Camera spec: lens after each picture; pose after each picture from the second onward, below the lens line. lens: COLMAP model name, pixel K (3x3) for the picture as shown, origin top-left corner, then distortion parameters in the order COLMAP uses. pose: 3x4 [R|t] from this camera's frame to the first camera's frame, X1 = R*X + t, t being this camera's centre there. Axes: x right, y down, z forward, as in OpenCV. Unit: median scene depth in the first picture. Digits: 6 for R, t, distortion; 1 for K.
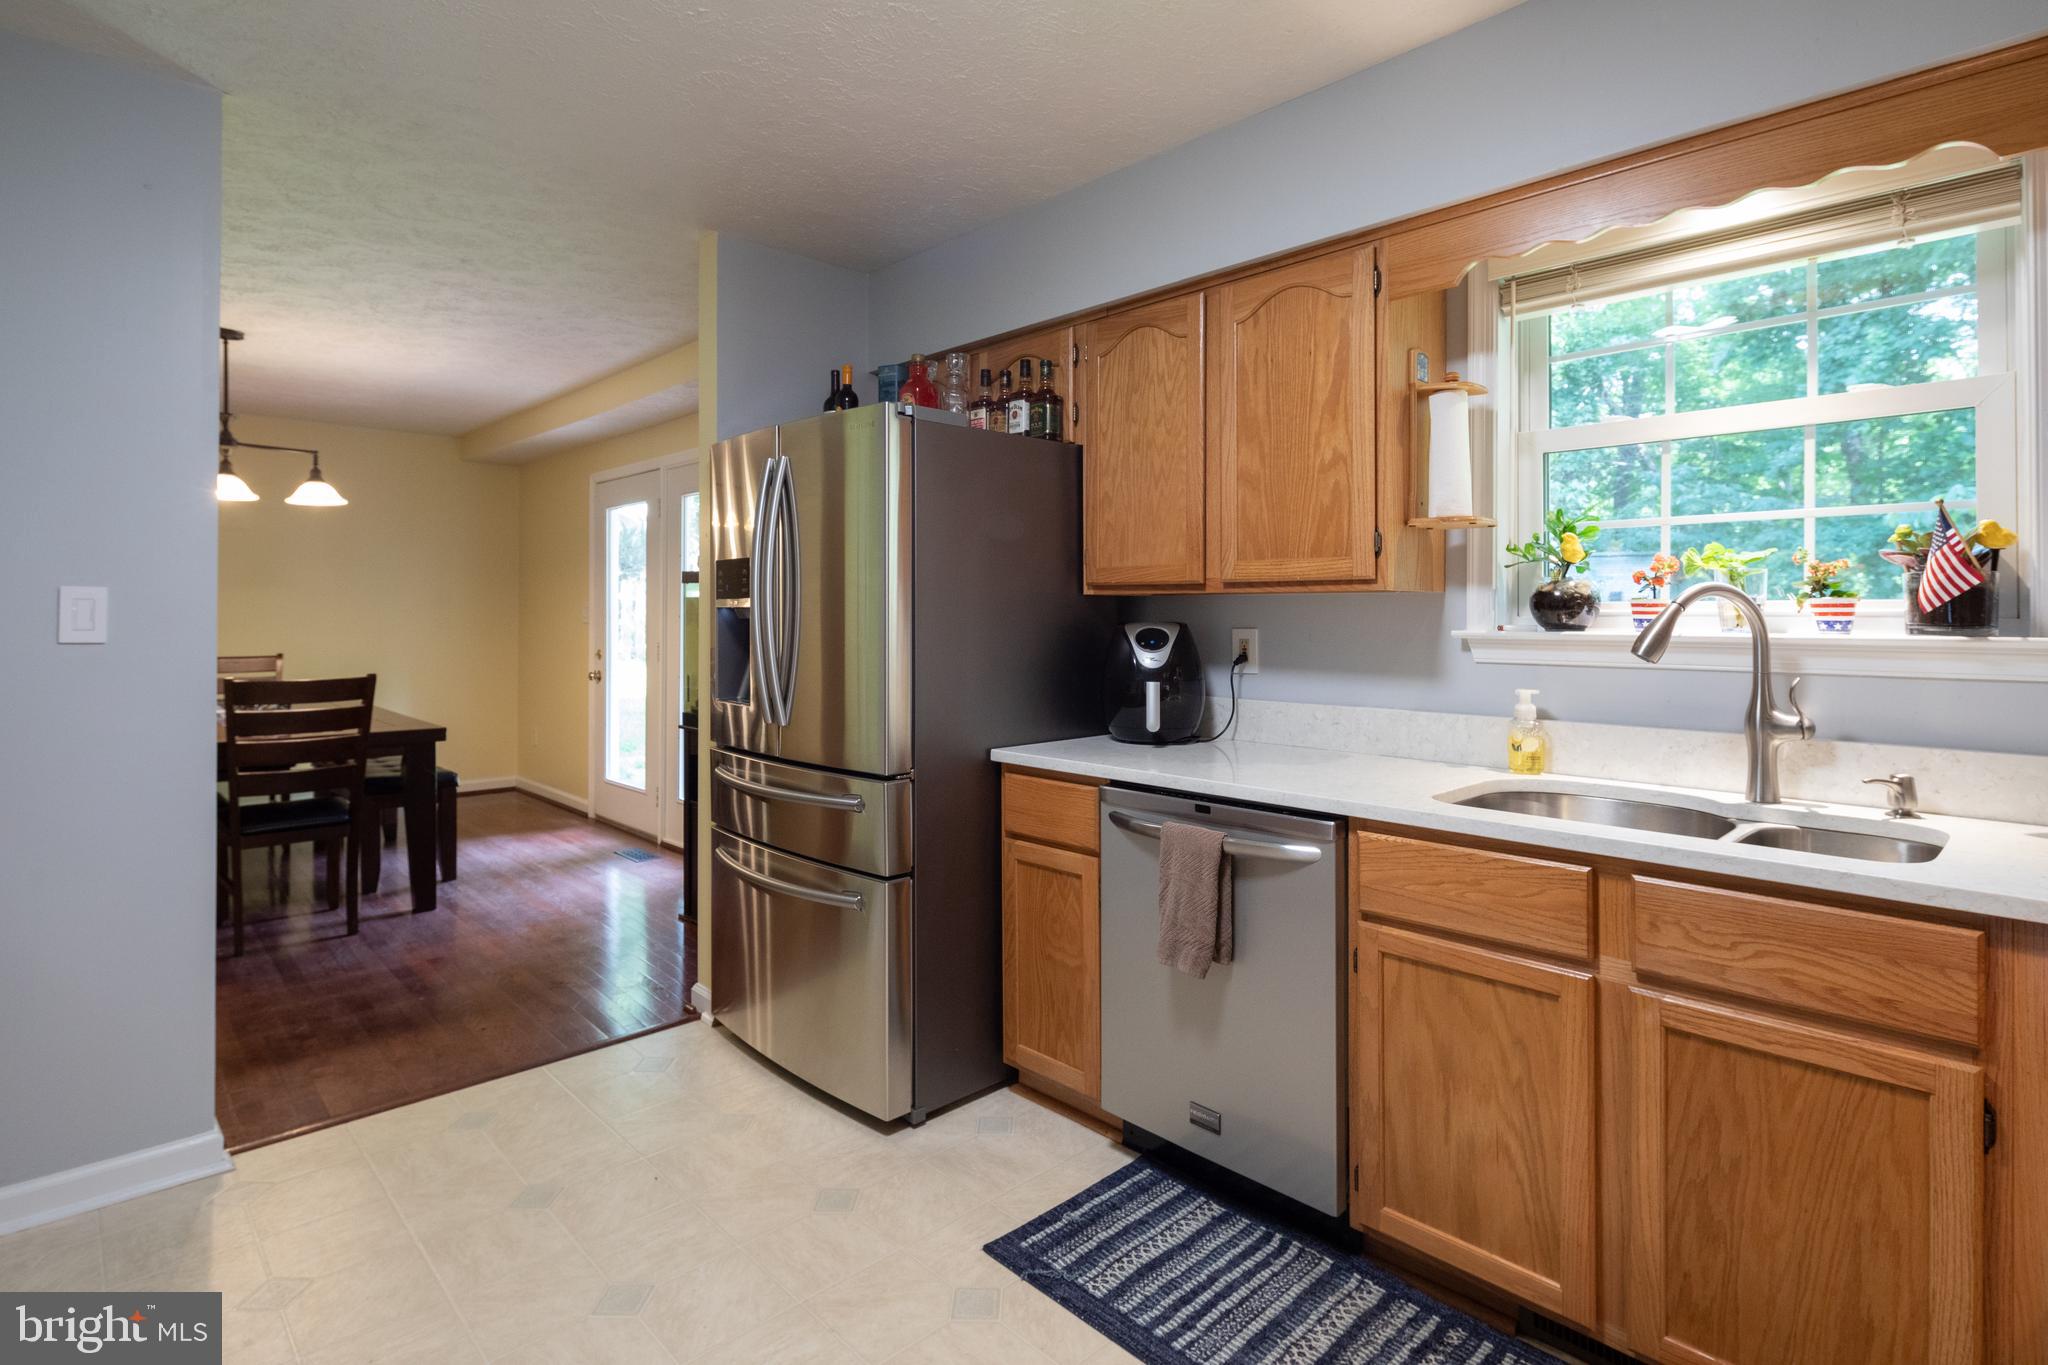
lens RADIAL K [[1016.6, 0, 1029.6], [0, 1016.6, 613.6], [0, 0, 1]] dist [0.004870, -0.004658]
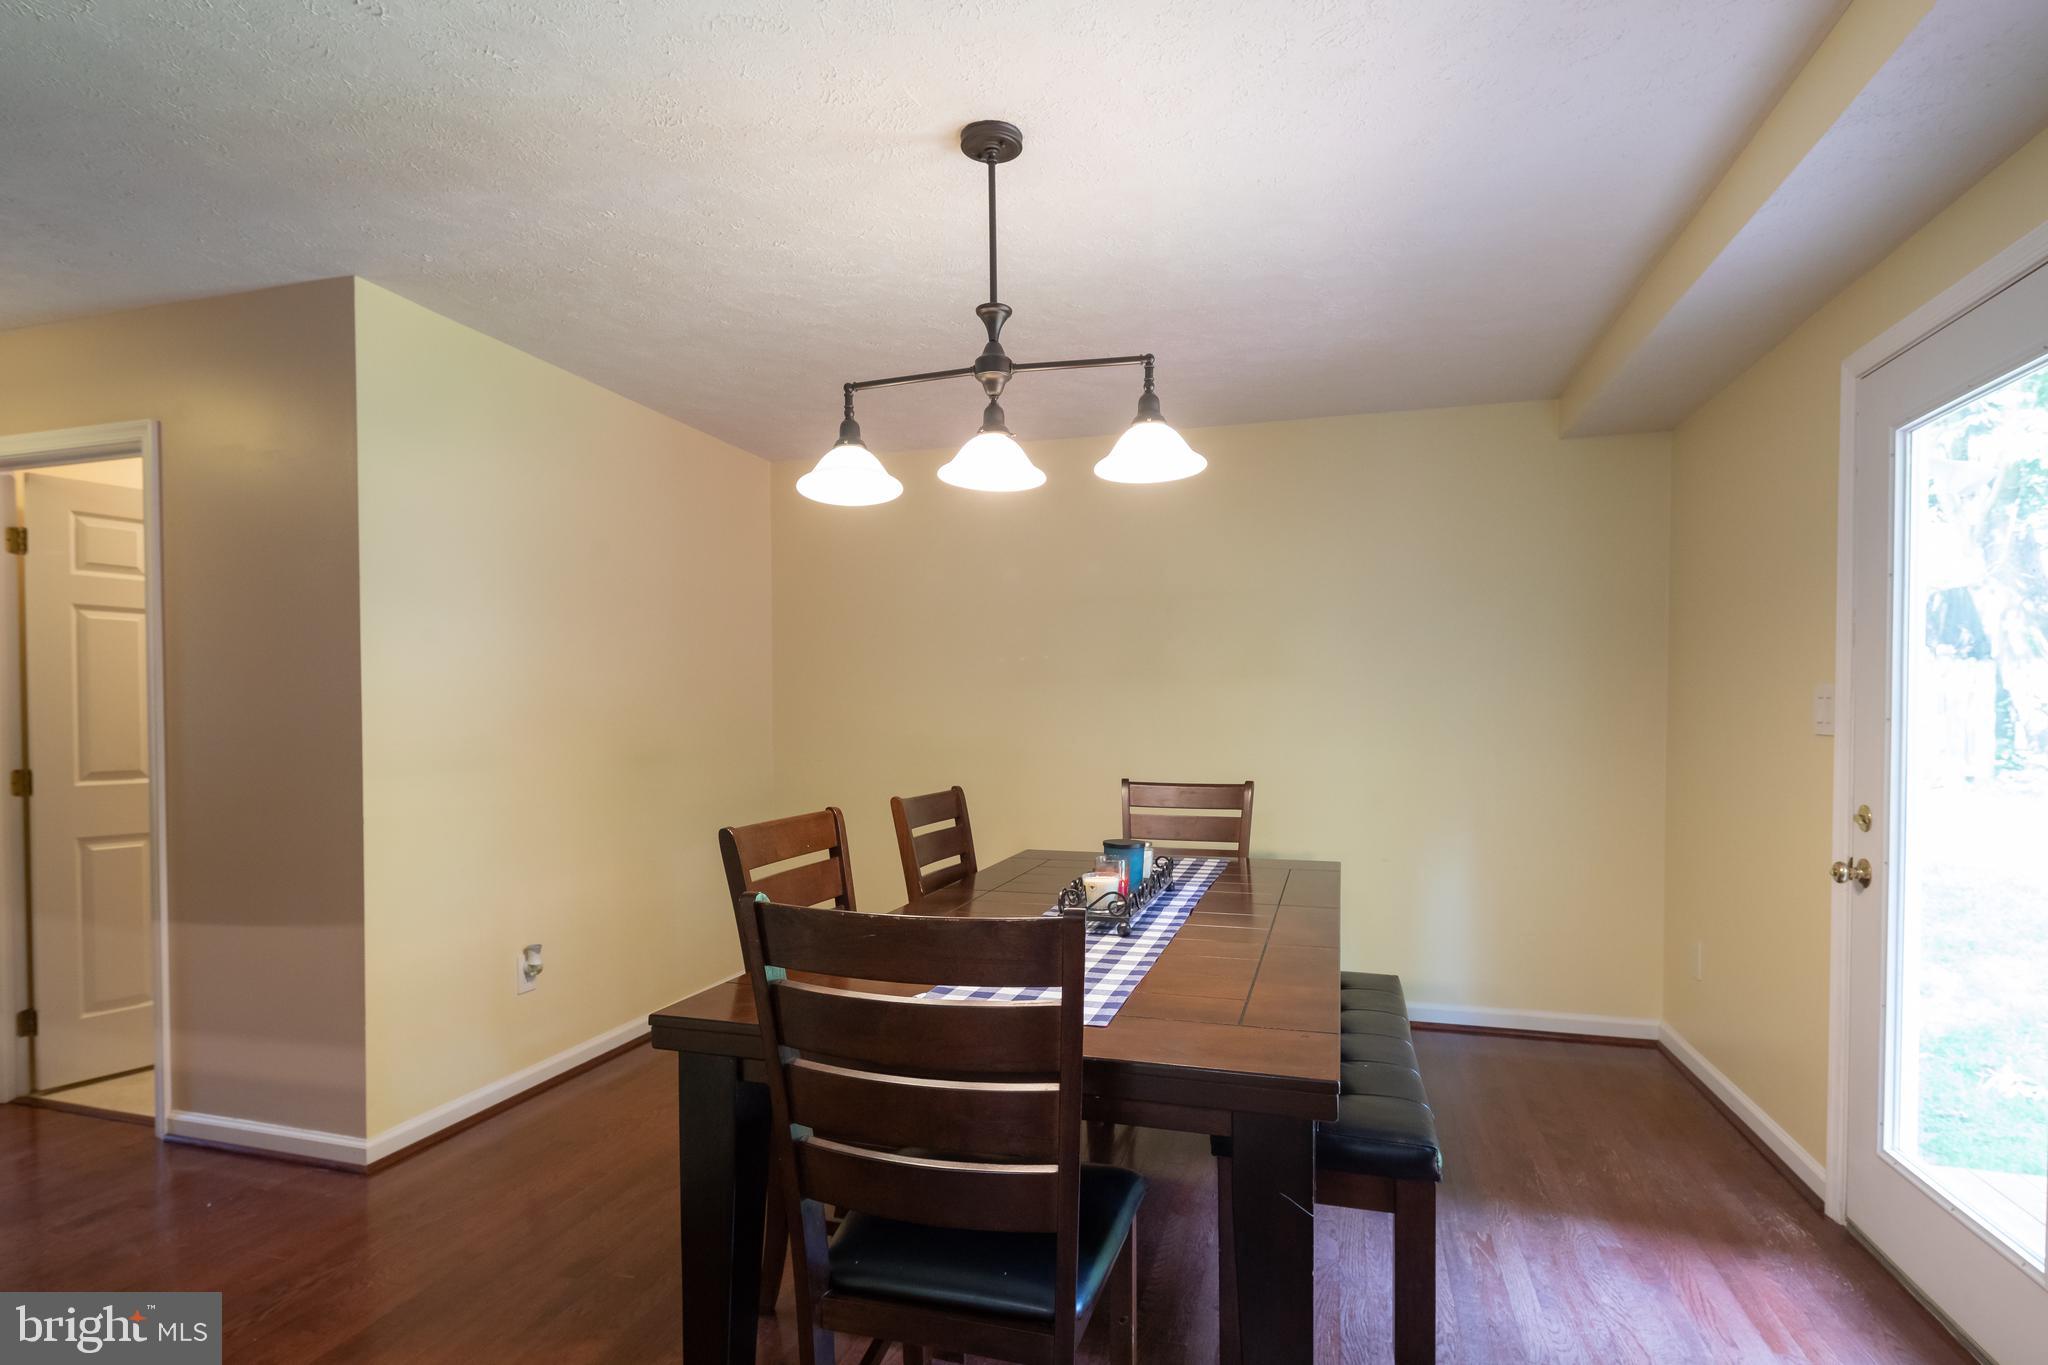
lens RADIAL K [[1016.6, 0, 1024.8], [0, 1016.6, 733.5], [0, 0, 1]] dist [0.004870, -0.004658]
pose [[0.485628, 0.015311, -0.874031, -0.641511], [0.002738, 0.999815, 0.019036, -0.000633], [0.874161, -0.011638, 0.485496, 1.422293]]
